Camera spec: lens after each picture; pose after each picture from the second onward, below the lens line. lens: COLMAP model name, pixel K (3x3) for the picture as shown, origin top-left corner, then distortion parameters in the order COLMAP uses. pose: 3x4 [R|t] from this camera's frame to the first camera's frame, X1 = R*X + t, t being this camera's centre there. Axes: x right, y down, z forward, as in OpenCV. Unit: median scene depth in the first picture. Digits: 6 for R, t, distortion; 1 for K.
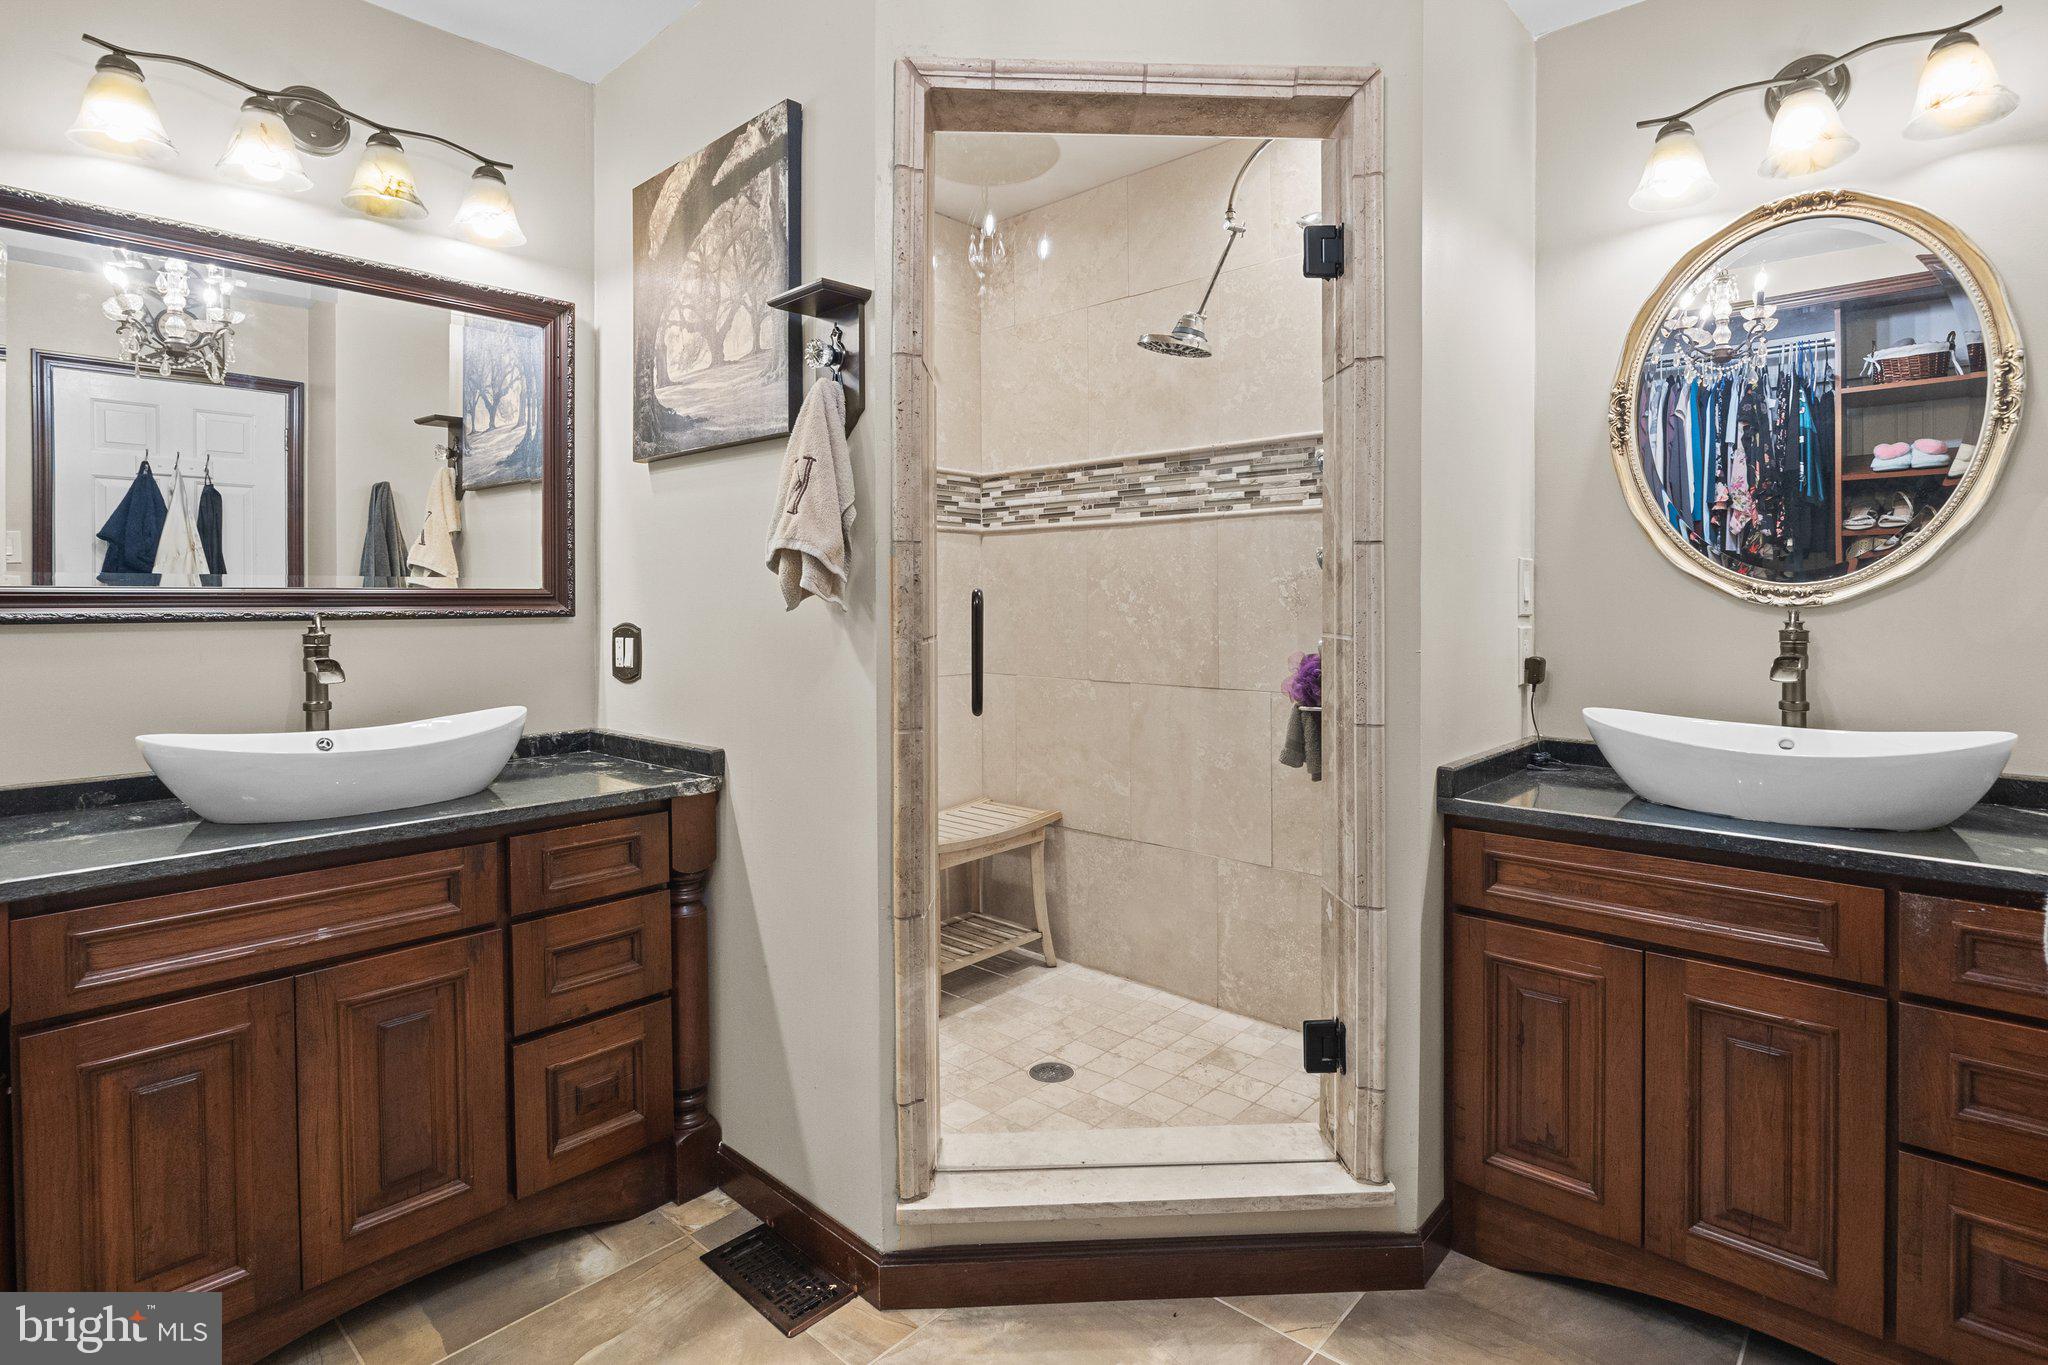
lens RADIAL K [[1022.7, 0, 1021.8], [0, 1022.7, 607.1], [0, 0, 1]] dist [-0.000733, -0.000375]
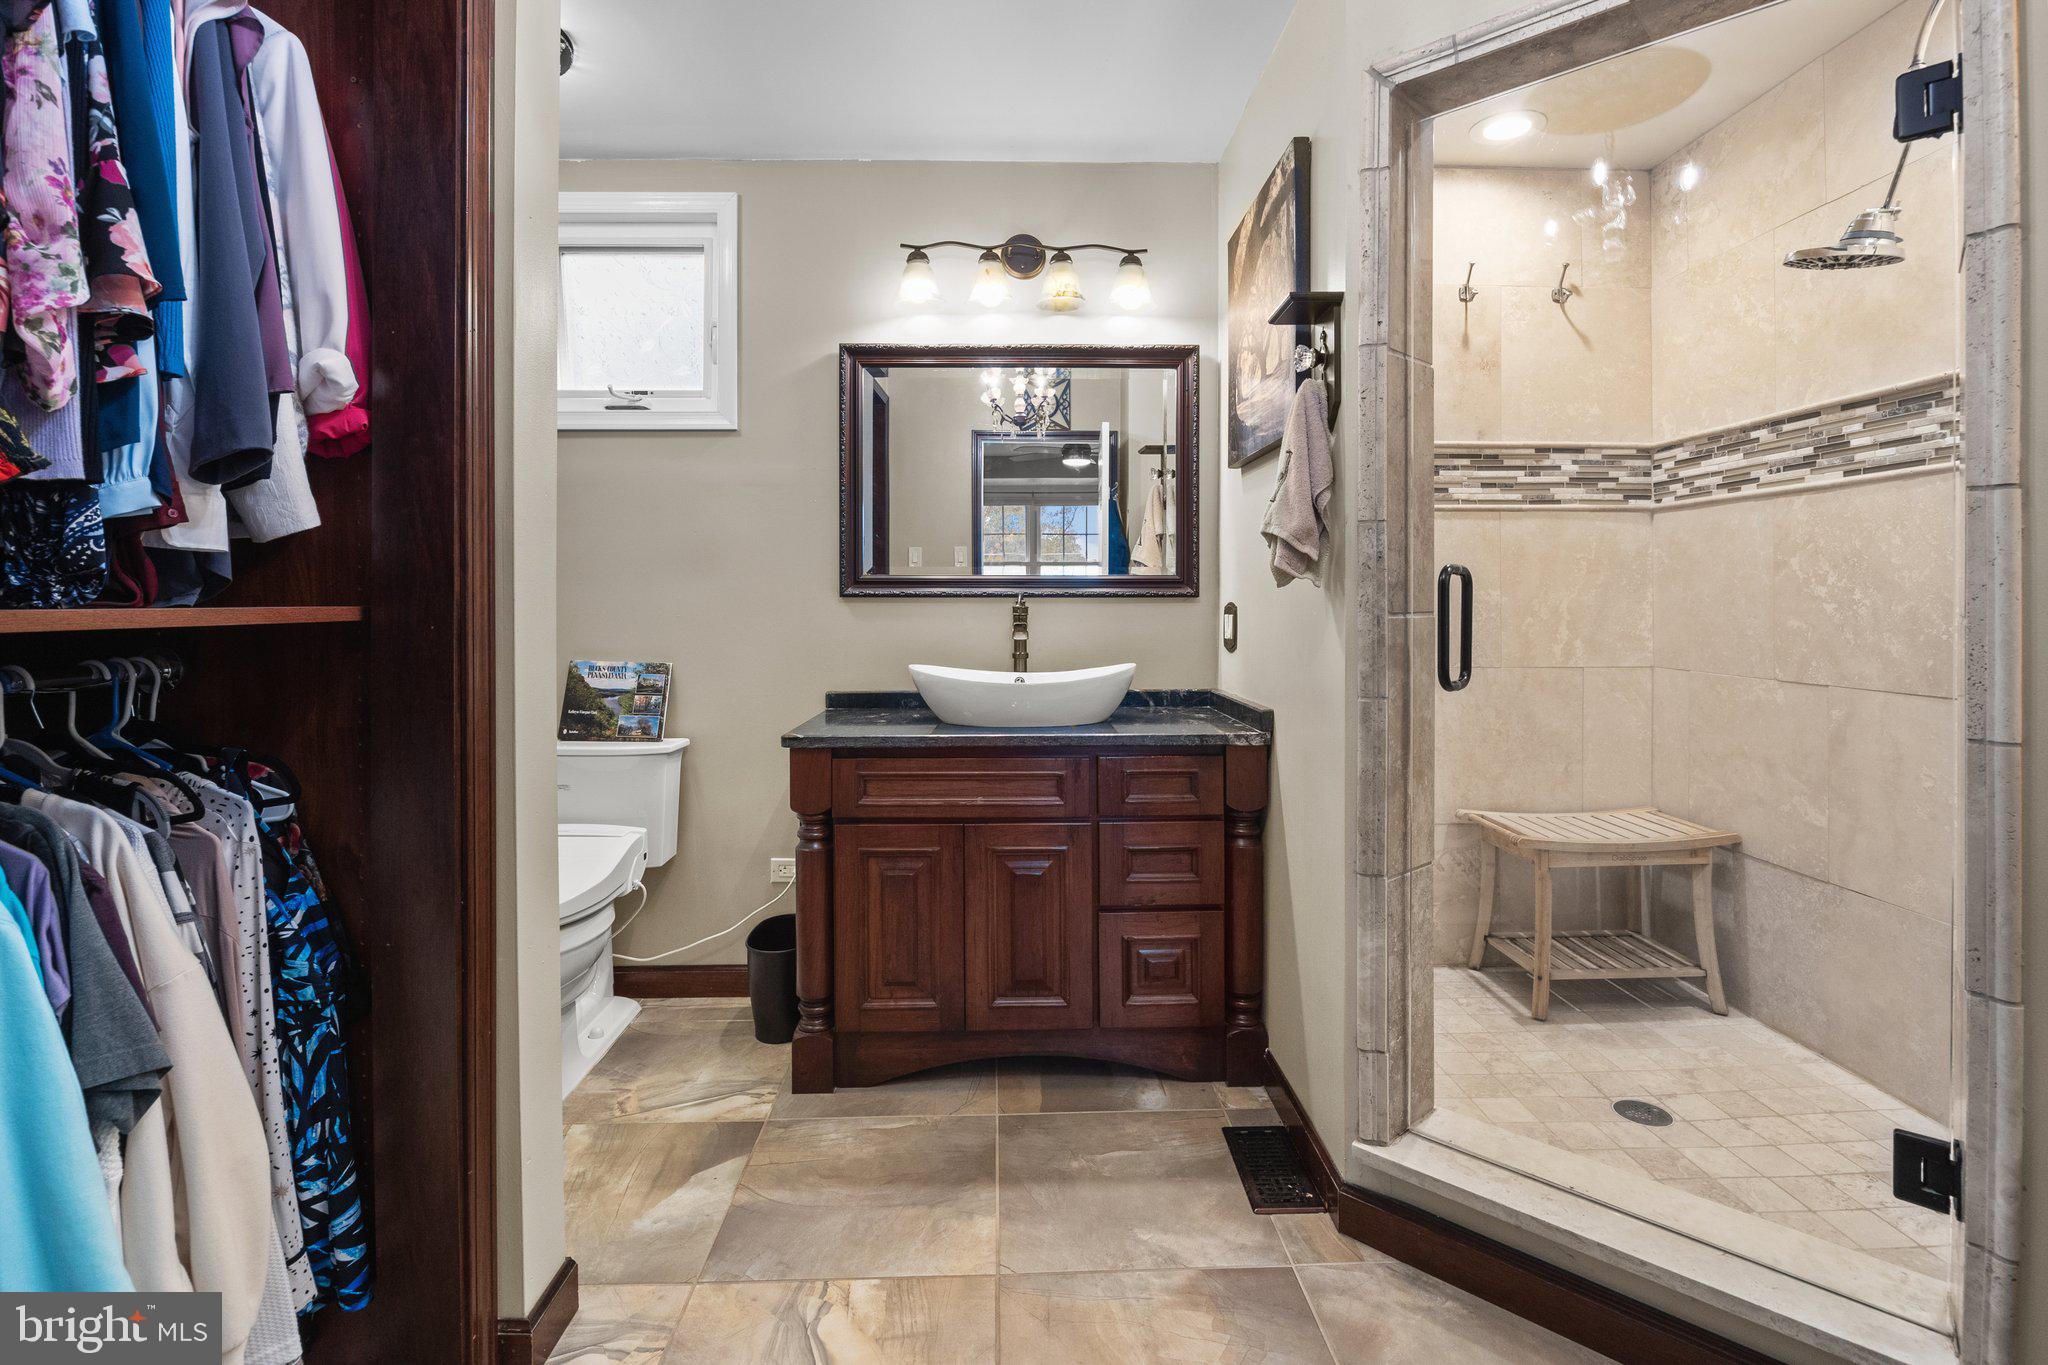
lens RADIAL K [[960.2, 0, 1025.7], [0, 960.2, 599.6], [0, 0, 1]] dist [-0.001854, 0.000593]
pose [[0.700761, 0.004269, -0.713383, 0.283662], [-0.007407, 0.999972, -0.001292, 0.017551], [0.713358, 0.006189, 0.700773, 0.037866]]
